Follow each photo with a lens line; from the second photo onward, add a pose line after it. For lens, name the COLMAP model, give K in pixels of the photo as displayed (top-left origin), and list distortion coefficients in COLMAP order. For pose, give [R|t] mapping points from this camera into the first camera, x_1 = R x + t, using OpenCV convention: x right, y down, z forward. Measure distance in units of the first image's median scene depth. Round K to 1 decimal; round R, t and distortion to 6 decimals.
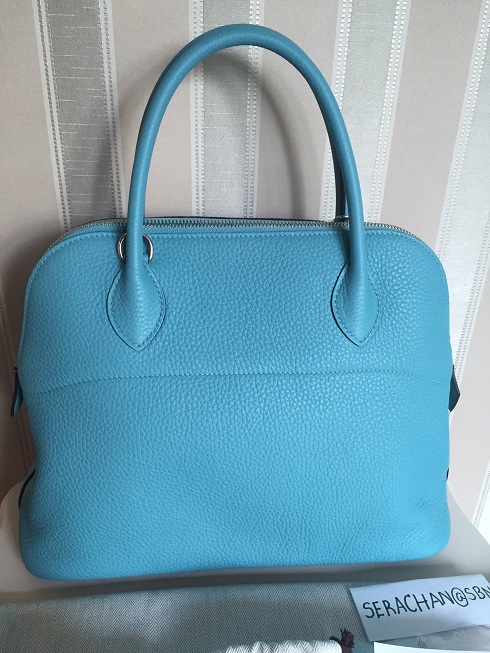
lens RADIAL K [[563.9, 0, 245.0], [0, 563.9, 326.5], [0, 0, 1]] dist [0.061415, -0.104612]
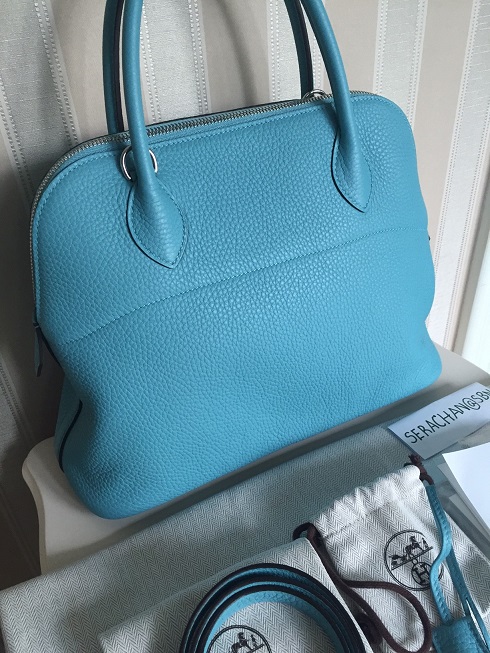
lens RADIAL K [[563.9, 0, 245.0], [0, 563.9, 326.5], [0, 0, 1]] dist [0.061415, -0.104612]
pose [[0.927801, -0.282137, 0.244098, -0.328718], [0.242428, 0.953258, 0.180353, -0.006935], [-0.283572, -0.108156, 0.952832, 0.021892]]
